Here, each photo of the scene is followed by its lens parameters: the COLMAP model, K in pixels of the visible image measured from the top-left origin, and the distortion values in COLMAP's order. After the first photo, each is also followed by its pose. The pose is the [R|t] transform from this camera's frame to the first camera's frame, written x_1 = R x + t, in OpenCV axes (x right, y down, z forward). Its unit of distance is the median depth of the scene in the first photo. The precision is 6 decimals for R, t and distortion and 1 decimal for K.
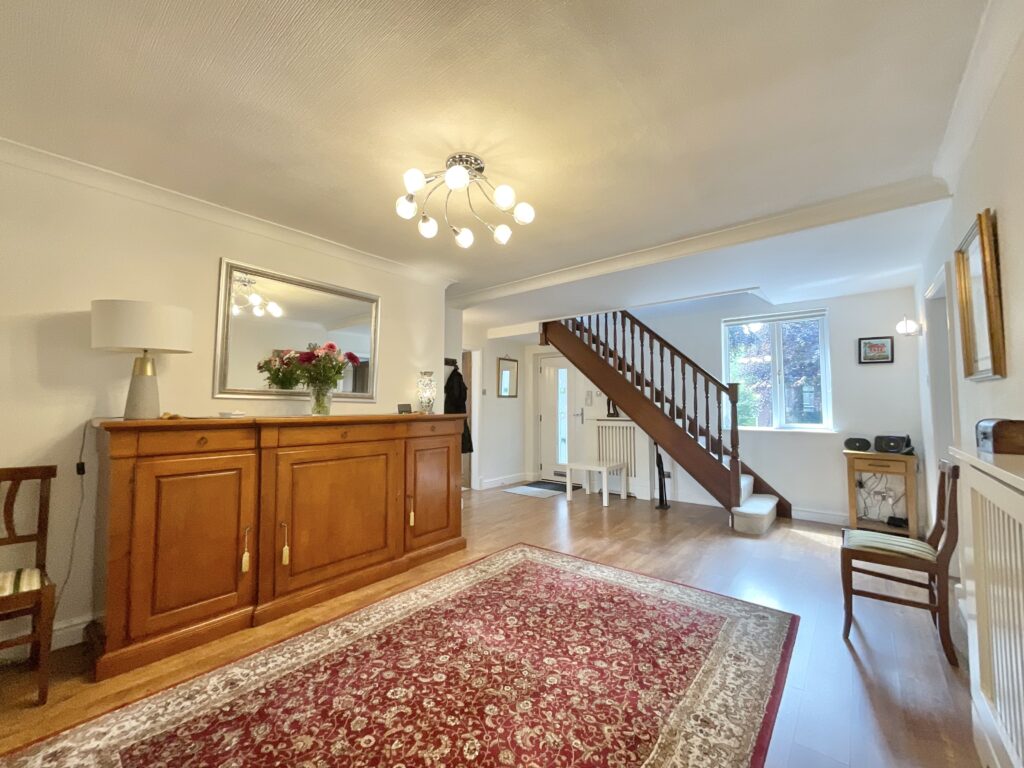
lens RADIAL K [[417.1, 0, 512.0], [0, 417.1, 384.0], [0, 0, 1]] dist [-0.004138, -0.000494]
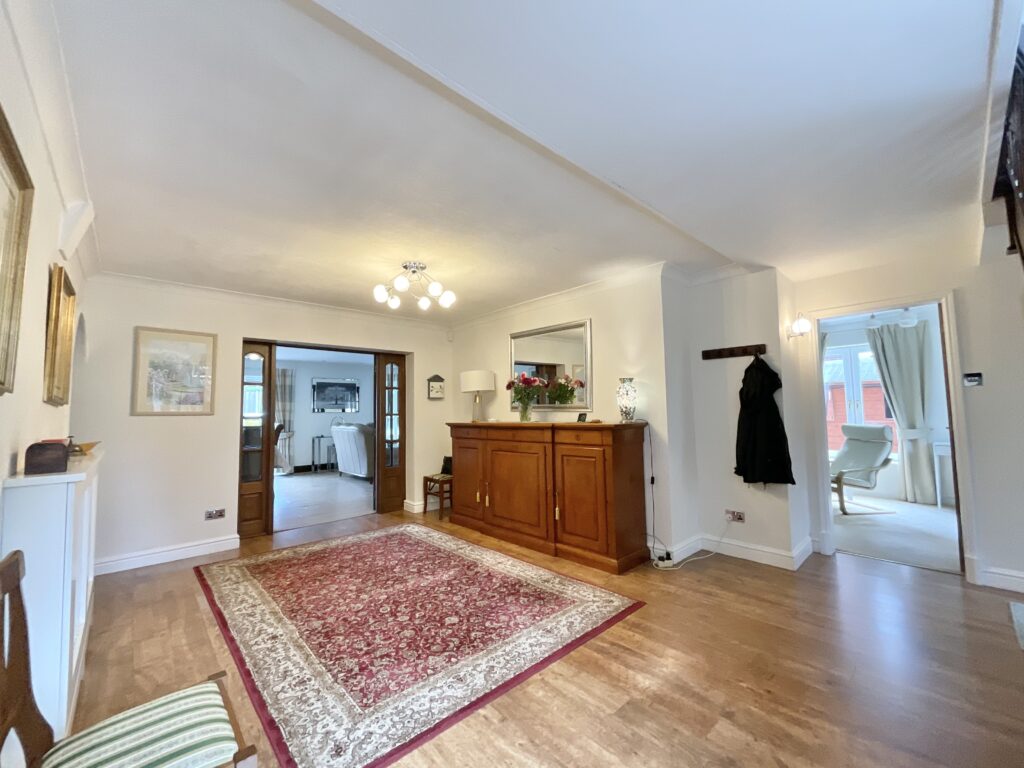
lens RADIAL K [[417.1, 0, 512.0], [0, 417.1, 384.0], [0, 0, 1]] dist [-0.004138, -0.000494]
pose [[-0.142999, -0.065902, -0.987526, 1.134338], [0.074525, 0.994231, -0.077141, 0.055148], [0.986913, -0.084627, -0.137263, 1.283624]]
